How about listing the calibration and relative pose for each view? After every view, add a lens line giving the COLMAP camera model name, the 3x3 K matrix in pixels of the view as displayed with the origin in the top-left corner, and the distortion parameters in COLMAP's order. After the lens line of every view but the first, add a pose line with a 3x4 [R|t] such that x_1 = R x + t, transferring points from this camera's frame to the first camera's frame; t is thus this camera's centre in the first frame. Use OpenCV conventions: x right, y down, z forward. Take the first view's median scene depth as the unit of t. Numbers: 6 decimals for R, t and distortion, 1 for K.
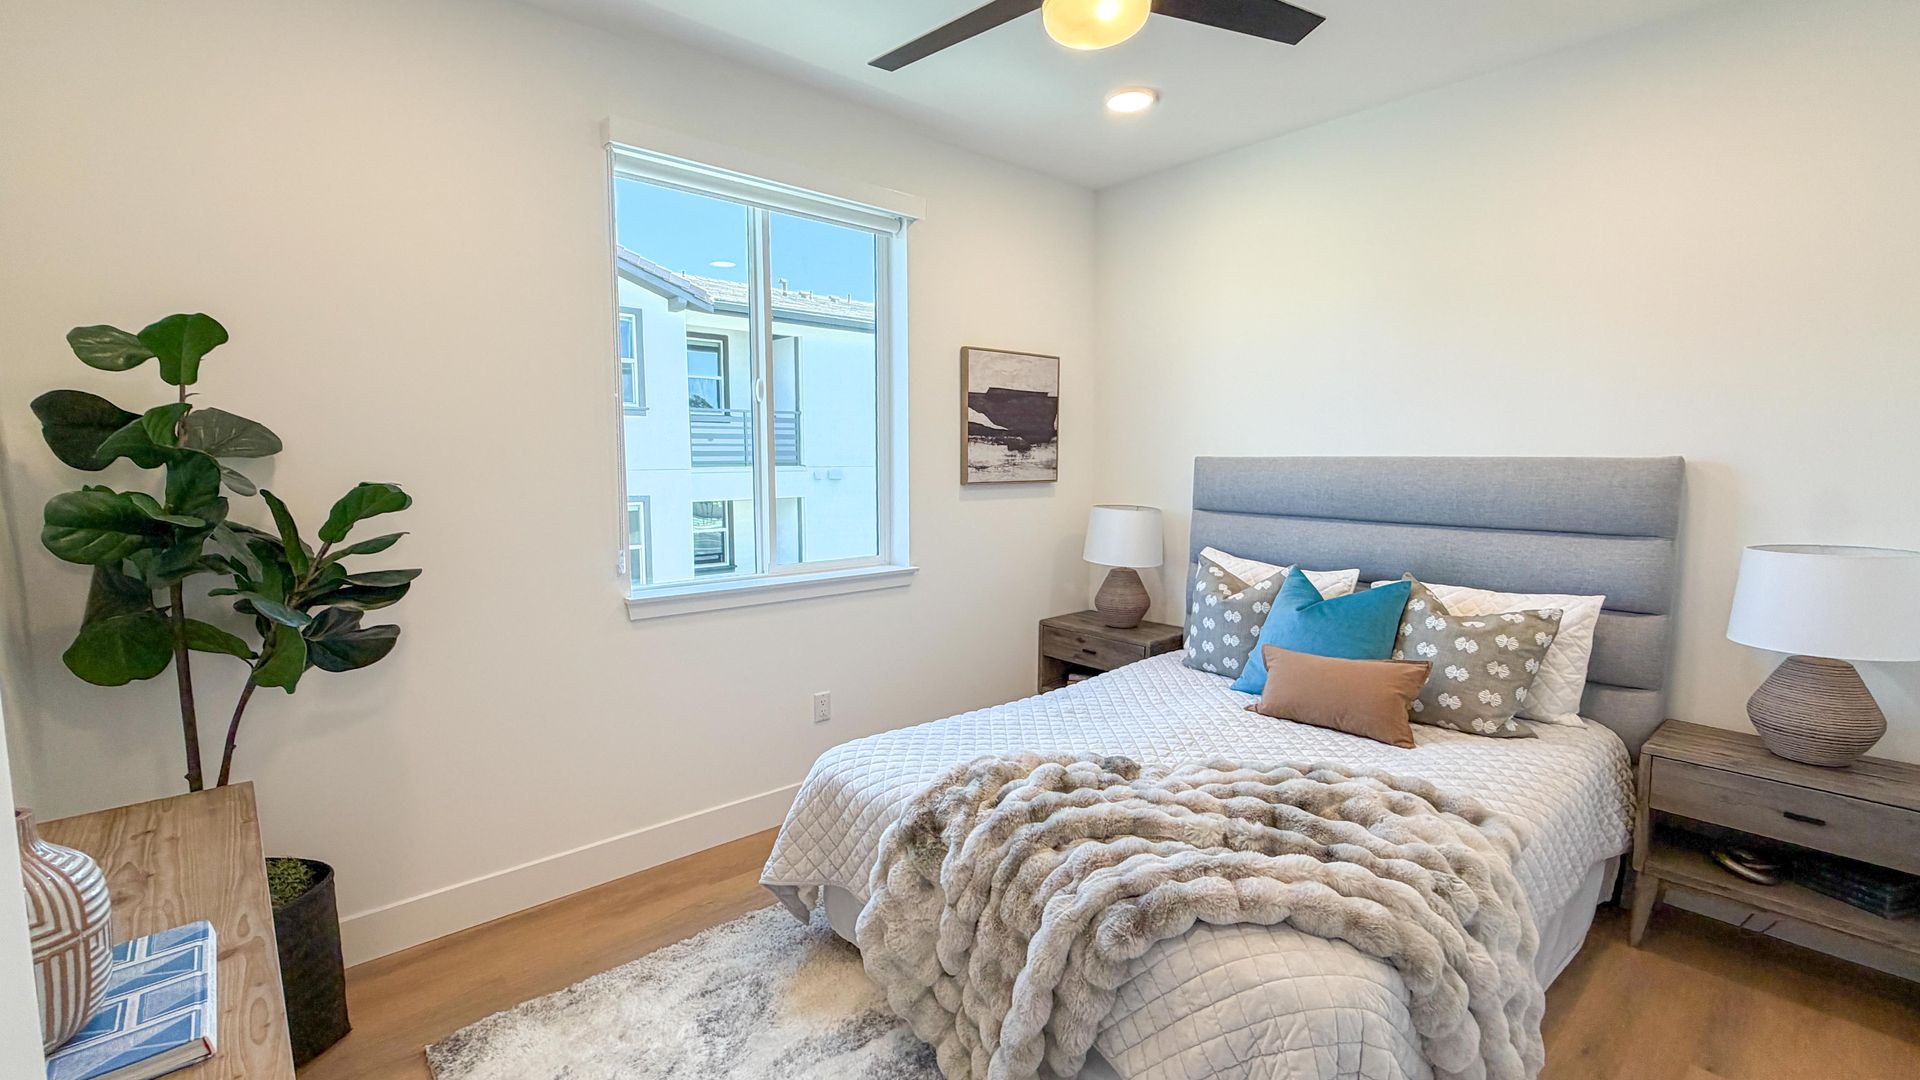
lens RADIAL K [[834.6, 0, 960.2], [0, 834.6, 557.0], [0, 0, 1]] dist [-0.000396, 0.000266]
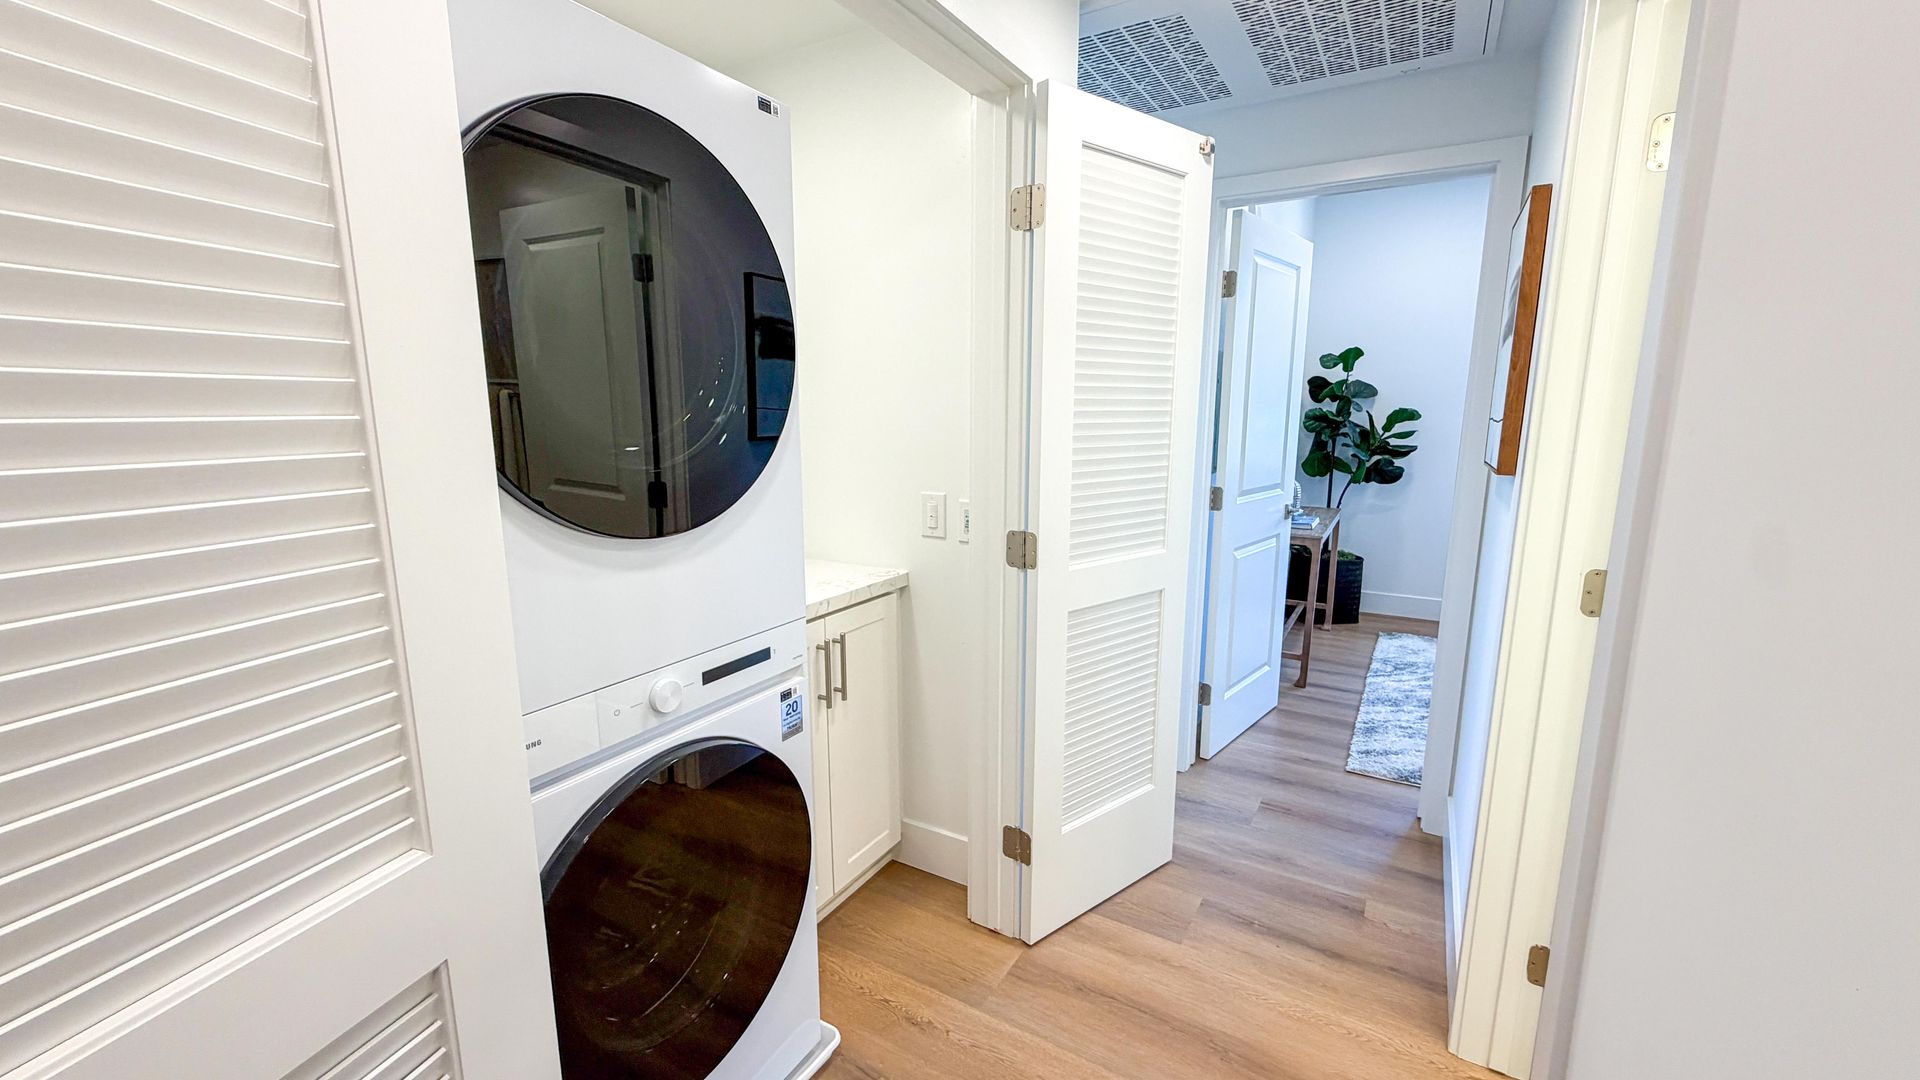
lens RADIAL K [[783.2, 0, 951.6], [0, 783.2, 542.1], [0, 0, 1]] dist [-0.017205, -0.001159]
pose [[0.324792, 0.163631, -0.931523, 1.131282], [-0.102906, 0.985187, 0.137177, 0.130293], [0.940171, 0.051305, 0.336819, -1.070999]]
